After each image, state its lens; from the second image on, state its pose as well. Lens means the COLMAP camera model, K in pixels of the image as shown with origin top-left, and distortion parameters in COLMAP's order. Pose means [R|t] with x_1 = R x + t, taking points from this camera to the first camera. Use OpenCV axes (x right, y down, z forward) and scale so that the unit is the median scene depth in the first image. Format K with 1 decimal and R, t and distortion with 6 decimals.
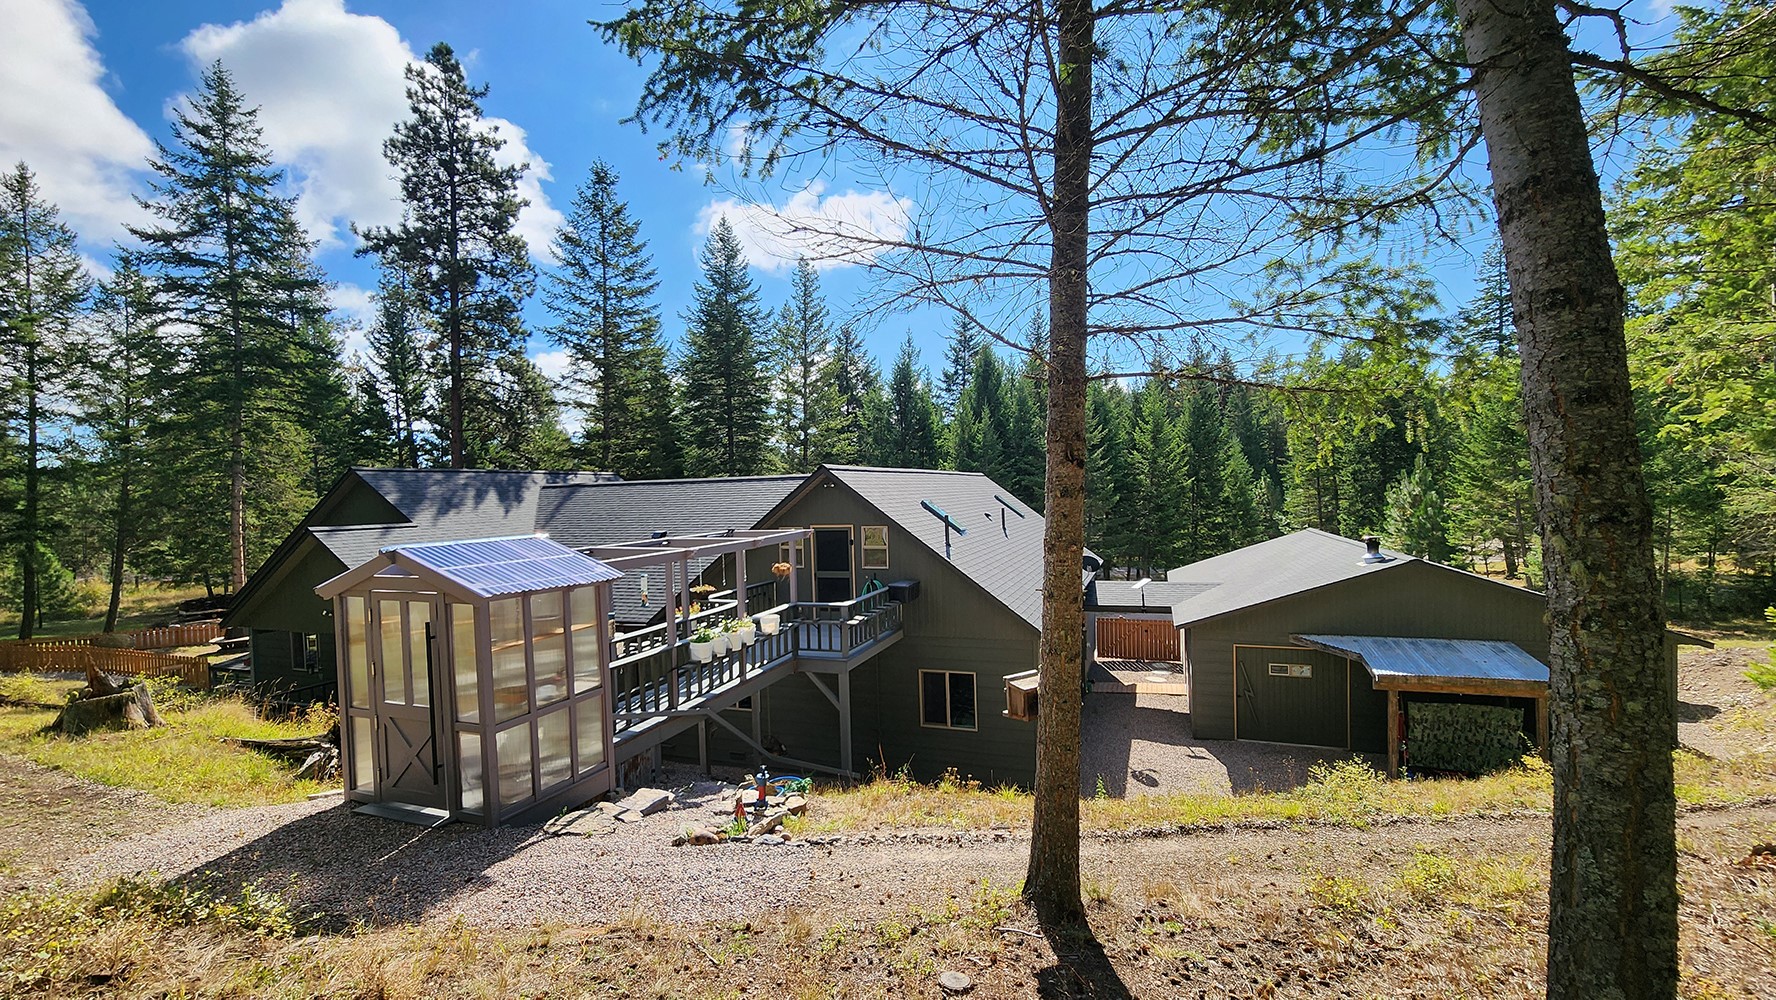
lens RADIAL K [[711.5, 0, 887.8], [0, 711.5, 510.9], [0, 0, 1]] dist [0.000054, 0.002487]
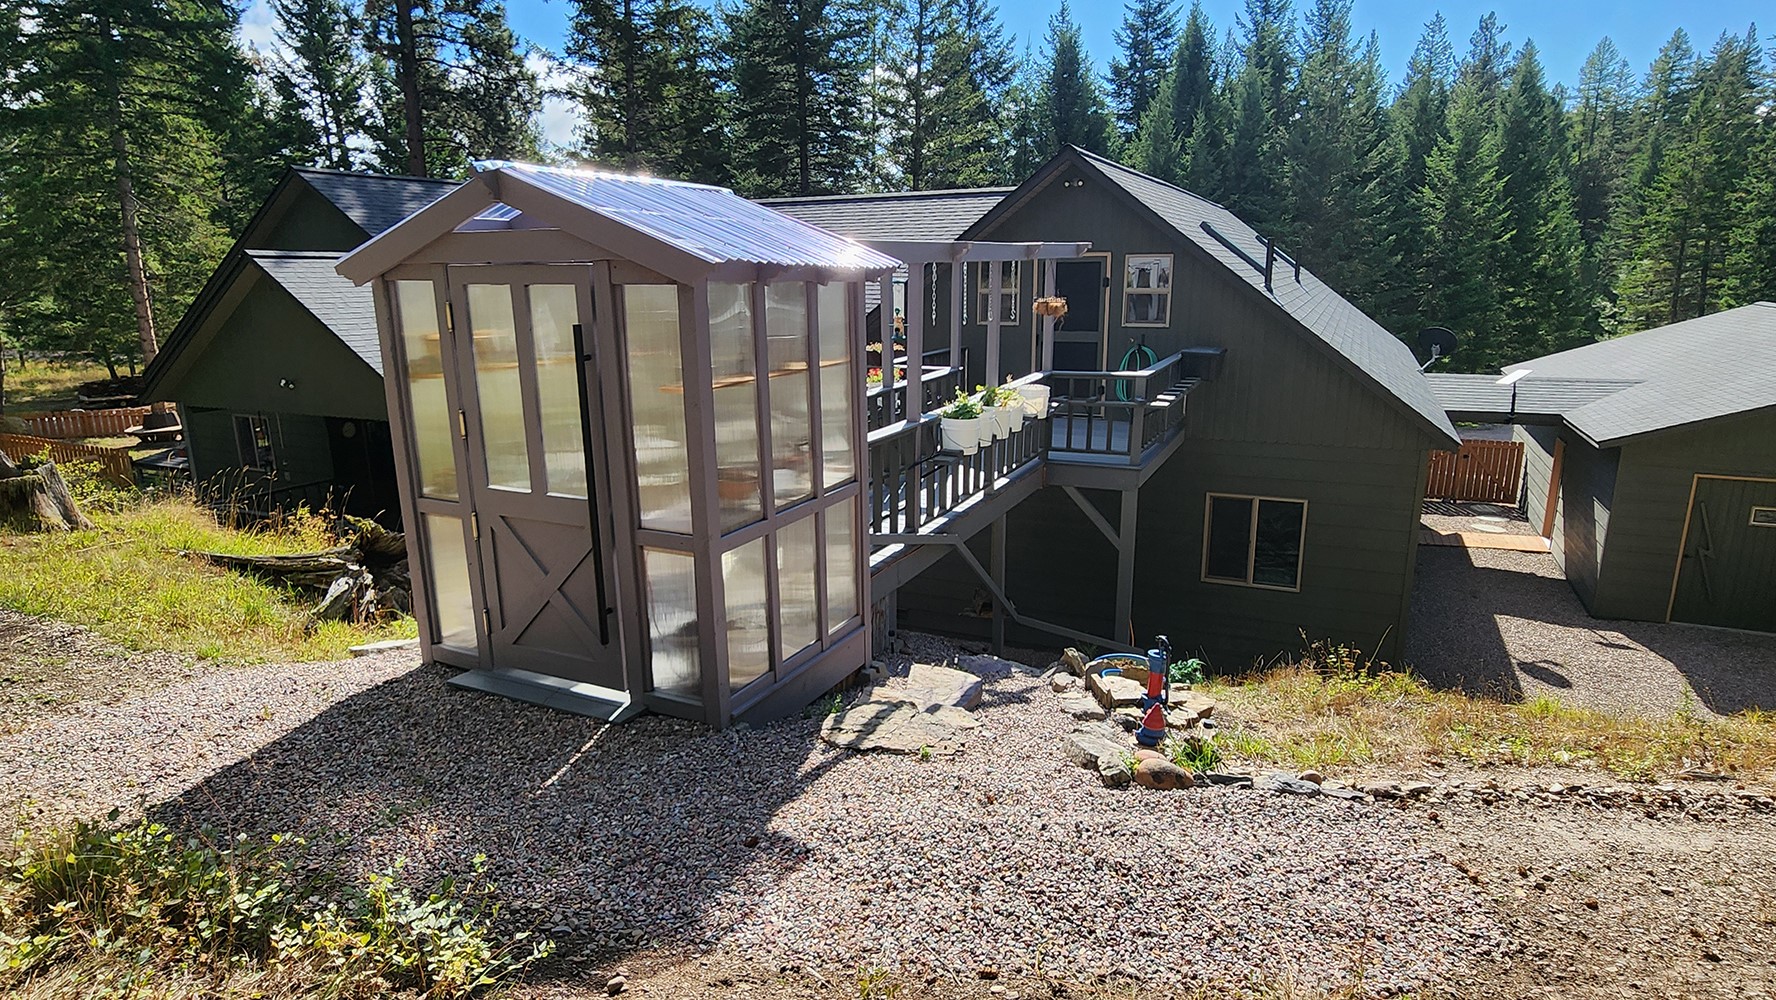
lens RADIAL K [[954.0, 0, 888.0], [0, 954.0, 500.0], [0, 0, 1]] dist [-0.000612, 0.001747]
pose [[0.996719, 0.035349, -0.072807, -0.204654], [-0.019417, 0.977745, 0.208899, 0.070551], [0.078571, -0.206800, 0.975223, 0.192019]]
